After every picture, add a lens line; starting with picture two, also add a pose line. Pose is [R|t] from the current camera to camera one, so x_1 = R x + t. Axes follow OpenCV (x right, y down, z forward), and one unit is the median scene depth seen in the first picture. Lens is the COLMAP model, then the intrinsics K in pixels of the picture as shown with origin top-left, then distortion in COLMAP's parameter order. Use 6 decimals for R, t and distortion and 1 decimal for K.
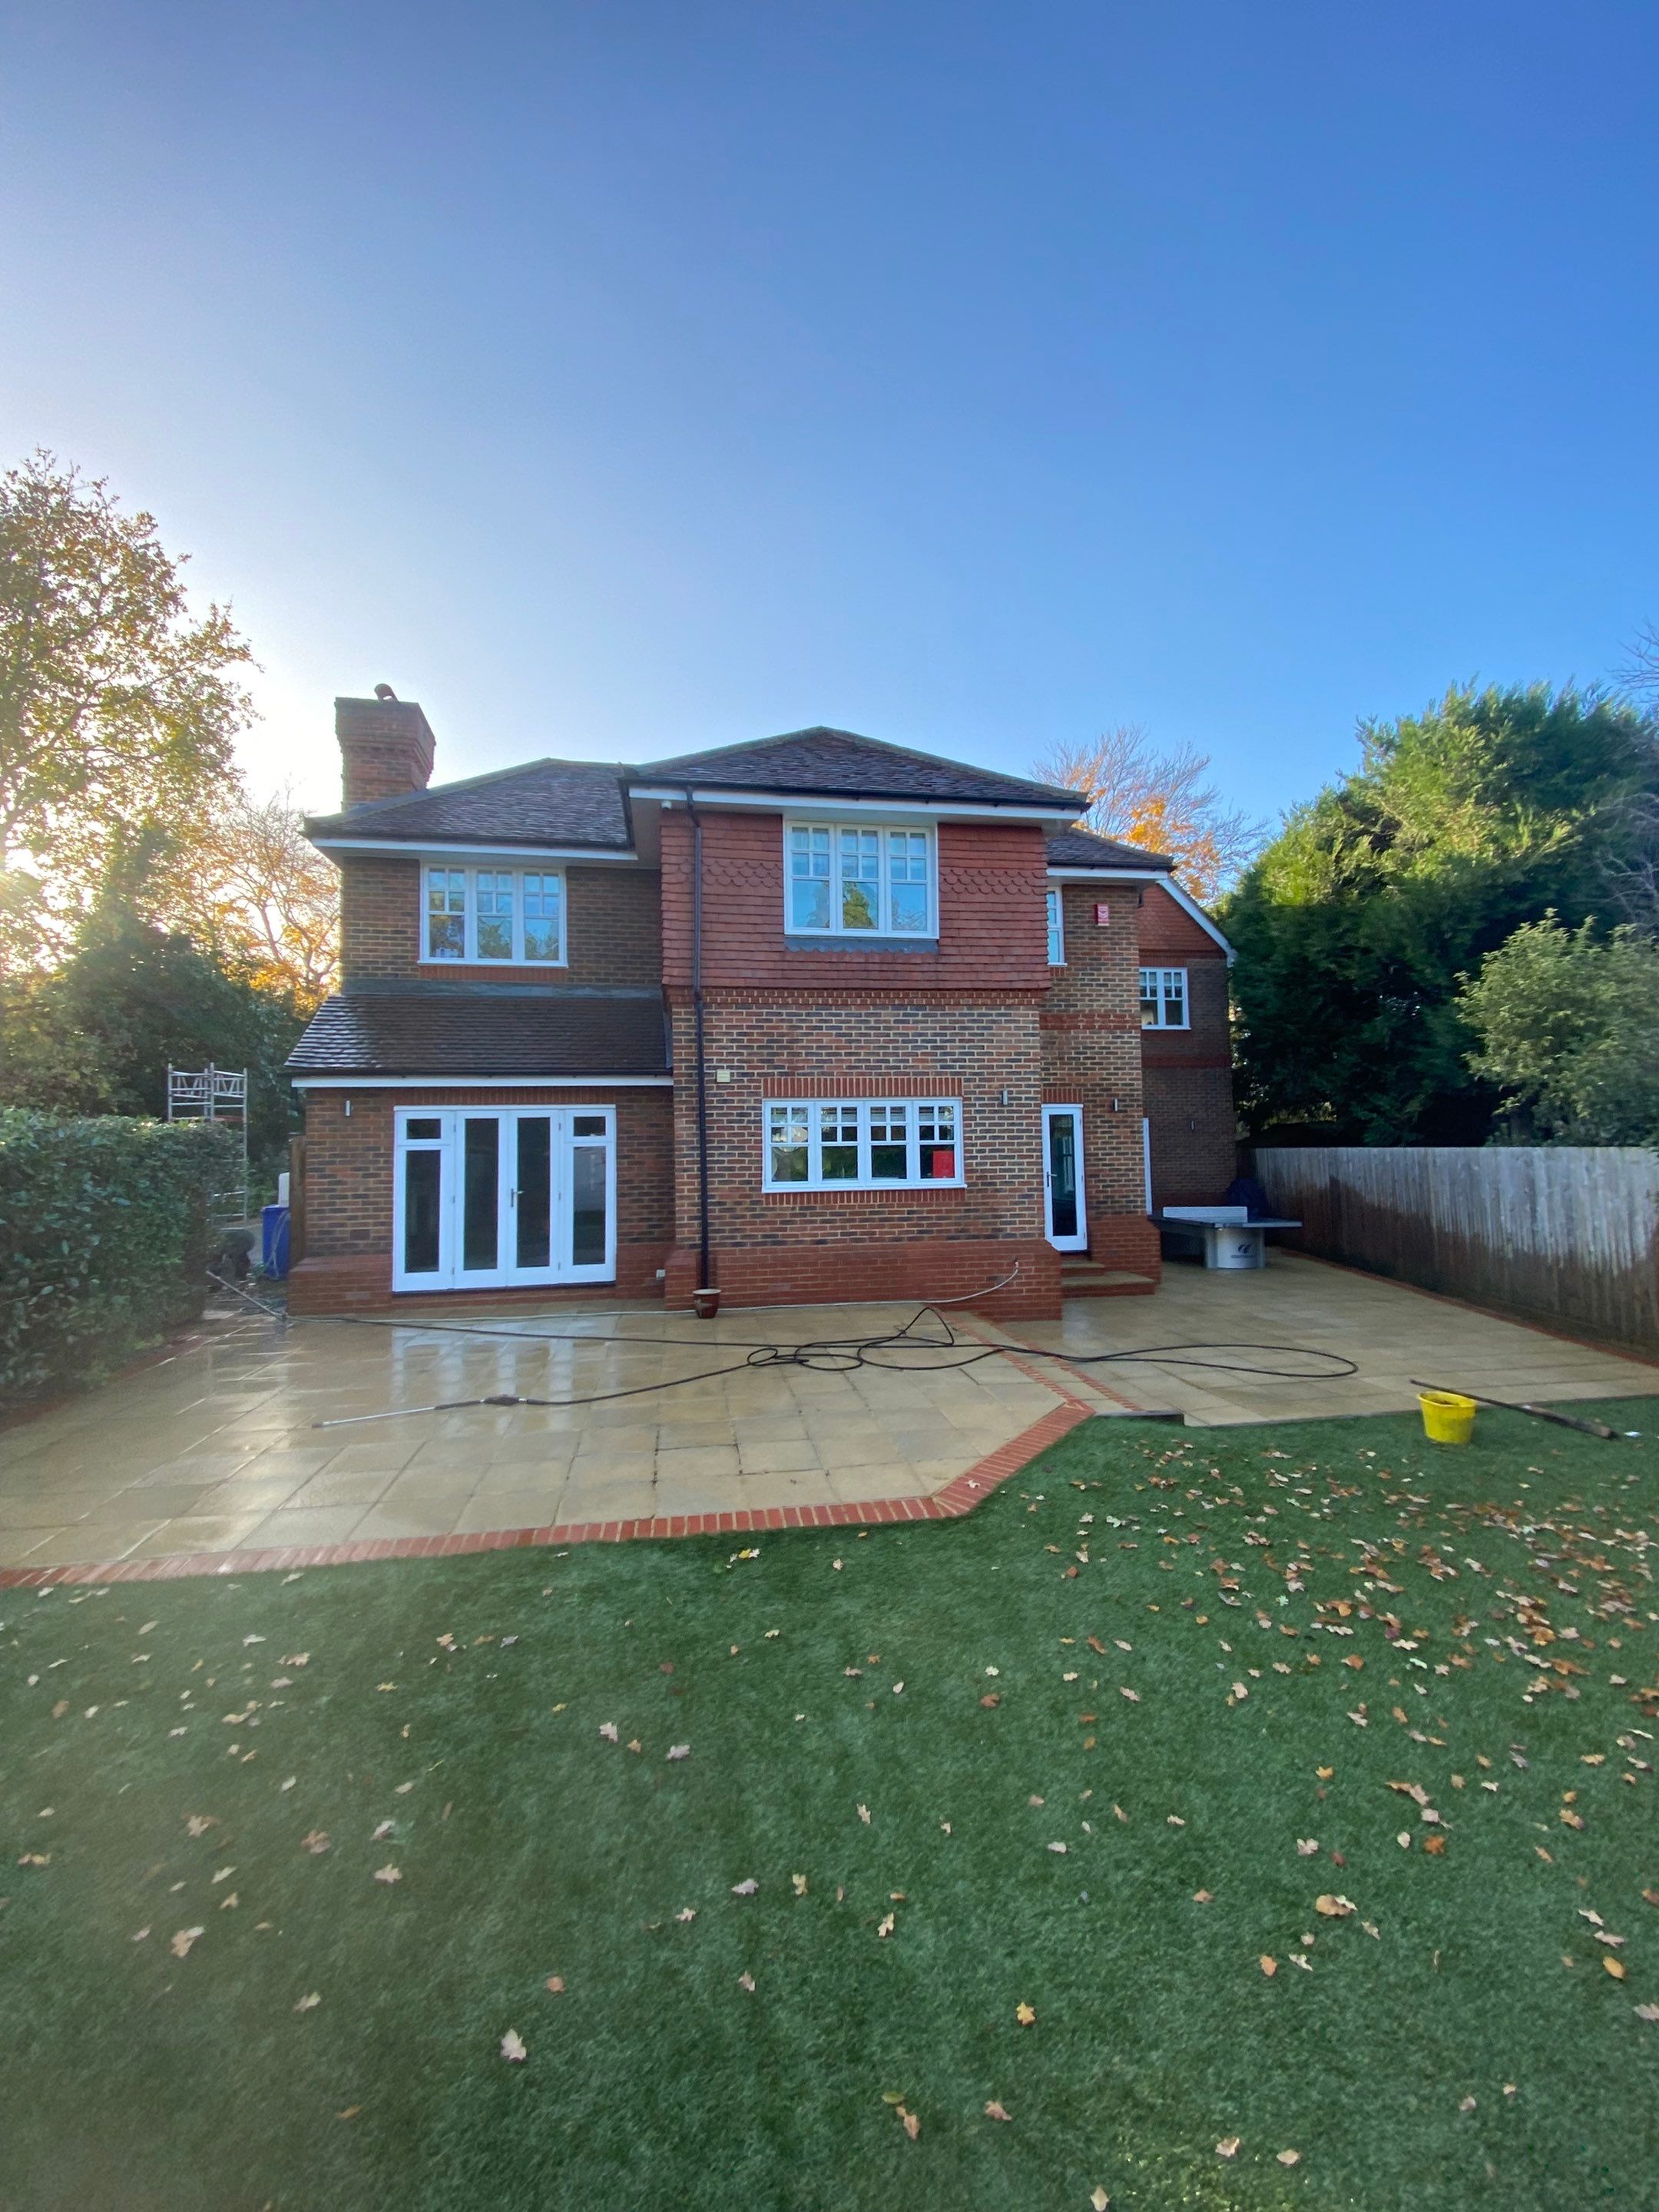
lens RADIAL K [[906.6, 0, 824.6], [0, 906.6, 1111.4], [0, 0, 1]] dist [0.021922, -0.001514]
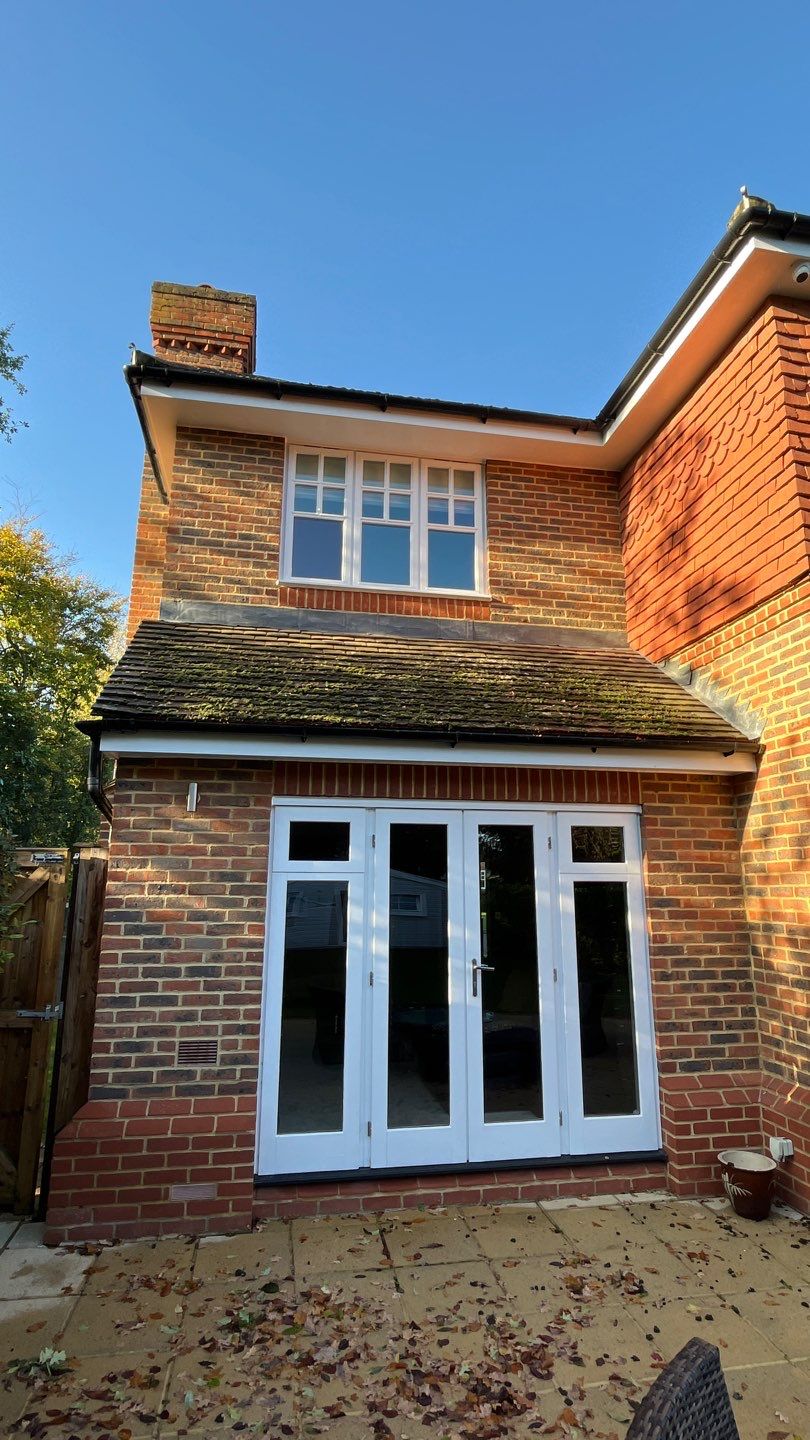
lens RADIAL K [[753.0, 0, 408.9], [0, 753.0, 712.3], [0, 0, 1]] dist [-0.004551, -0.001886]
pose [[0.999736, 0.019688, -0.011817, -0.372559], [-0.021504, 0.983219, -0.181157, 0.023269], [0.008052, 0.181364, 0.983383, 0.533457]]
